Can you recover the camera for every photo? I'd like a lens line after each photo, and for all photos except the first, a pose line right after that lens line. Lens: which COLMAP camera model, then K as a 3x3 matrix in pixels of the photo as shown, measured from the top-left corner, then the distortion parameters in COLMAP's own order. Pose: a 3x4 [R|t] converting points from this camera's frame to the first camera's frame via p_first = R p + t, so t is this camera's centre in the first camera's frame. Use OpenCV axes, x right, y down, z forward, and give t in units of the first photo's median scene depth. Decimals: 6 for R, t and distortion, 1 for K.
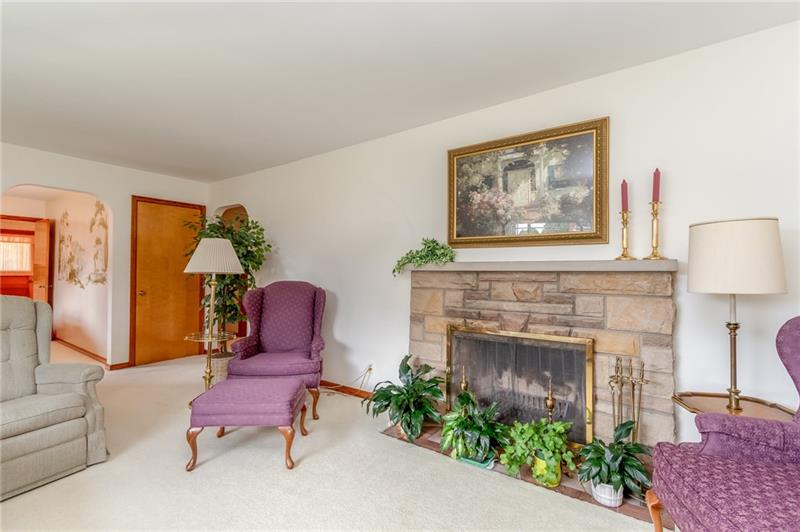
lens RADIAL K [[366.4, 0, 395.1], [0, 366.4, 266.2], [0, 0, 1]] dist [0.003469, 0.000602]
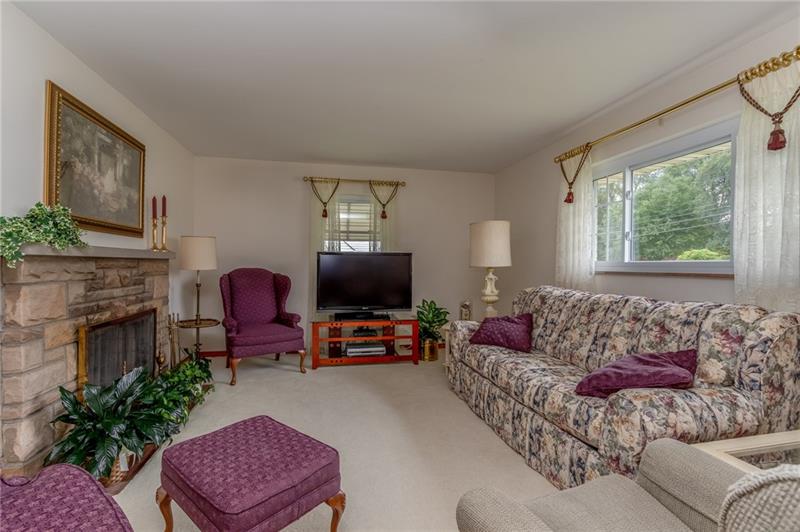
lens RADIAL K [[366.4, 0, 395.1], [0, 366.4, 266.2], [0, 0, 1]] dist [0.003469, 0.000602]
pose [[-0.744600, -0.013340, 0.667378, -0.925843], [-0.017960, 0.999839, -0.000052, 0.023475], [-0.667269, -0.012025, -0.744719, 1.245125]]
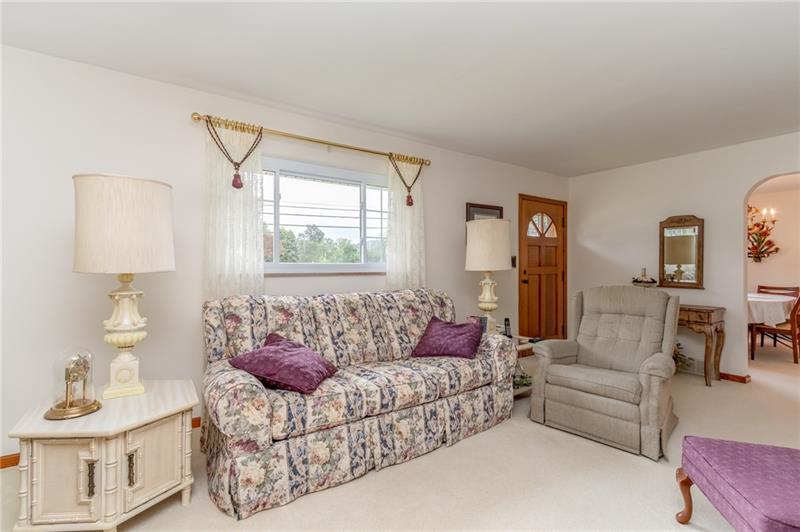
lens RADIAL K [[366.4, 0, 395.1], [0, 366.4, 266.2], [0, 0, 1]] dist [0.003469, 0.000602]
pose [[-0.335048, -0.007444, -0.942172, 0.310018], [0.009376, 0.999893, -0.011234, 0.022019], [0.942154, -0.012598, -0.334942, 0.611240]]
